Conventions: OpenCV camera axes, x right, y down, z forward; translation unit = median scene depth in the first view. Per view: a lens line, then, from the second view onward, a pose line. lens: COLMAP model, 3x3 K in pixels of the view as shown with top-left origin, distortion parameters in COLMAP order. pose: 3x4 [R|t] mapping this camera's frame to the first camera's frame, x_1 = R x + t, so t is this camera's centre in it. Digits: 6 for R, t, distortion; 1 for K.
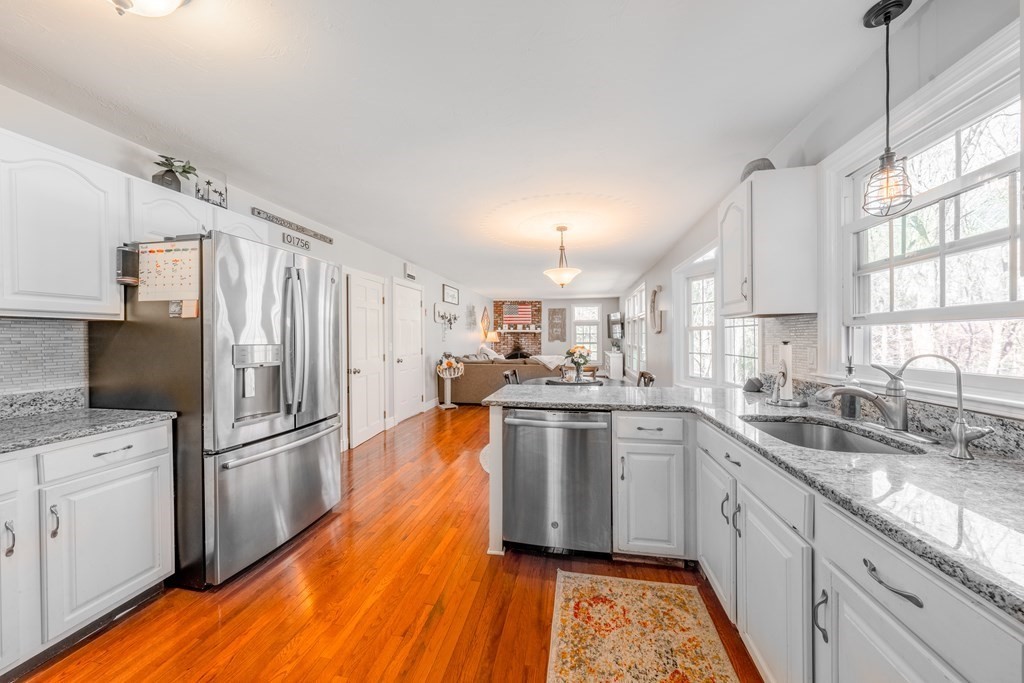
lens RADIAL K [[356.4, 0, 513.4], [0, 356.4, 338.1], [0, 0, 1]] dist [0.000218, 0.000001]
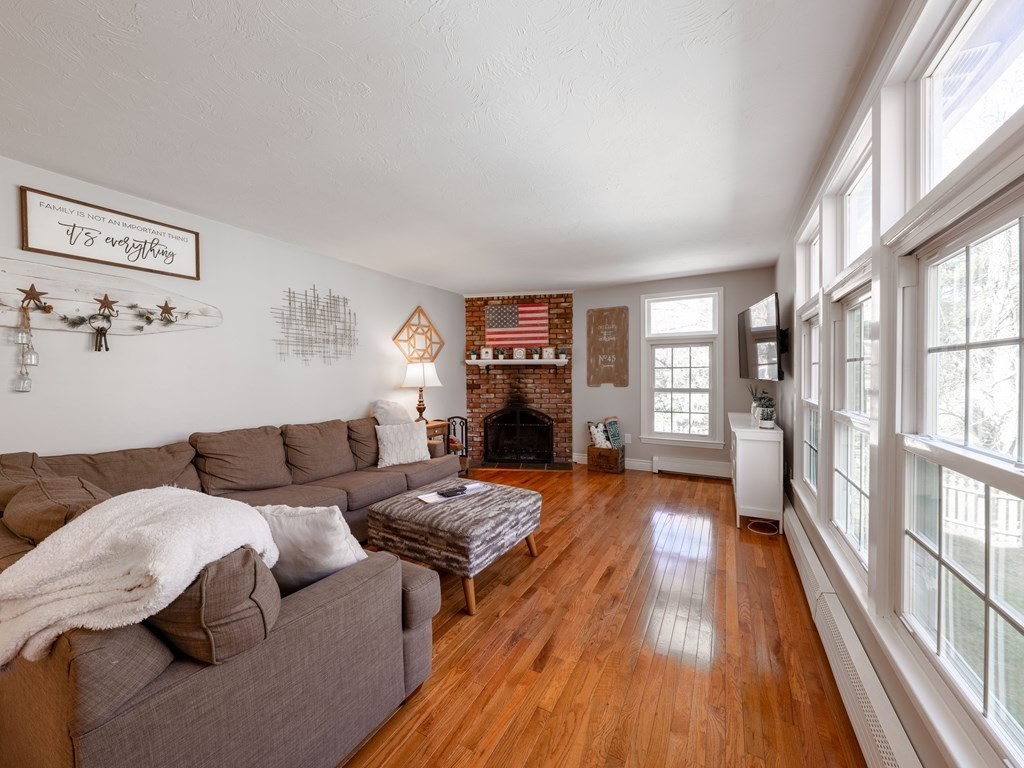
lens RADIAL K [[391.9, 0, 510.7], [0, 391.9, 380.7], [0, 0, 1]] dist [-0.008745, 0.000202]
pose [[0.949831, 0.002612, -0.312752, 0.161464], [0.001223, 0.999926, 0.012066, -0.002350], [0.312760, -0.011843, 0.949758, 0.522128]]
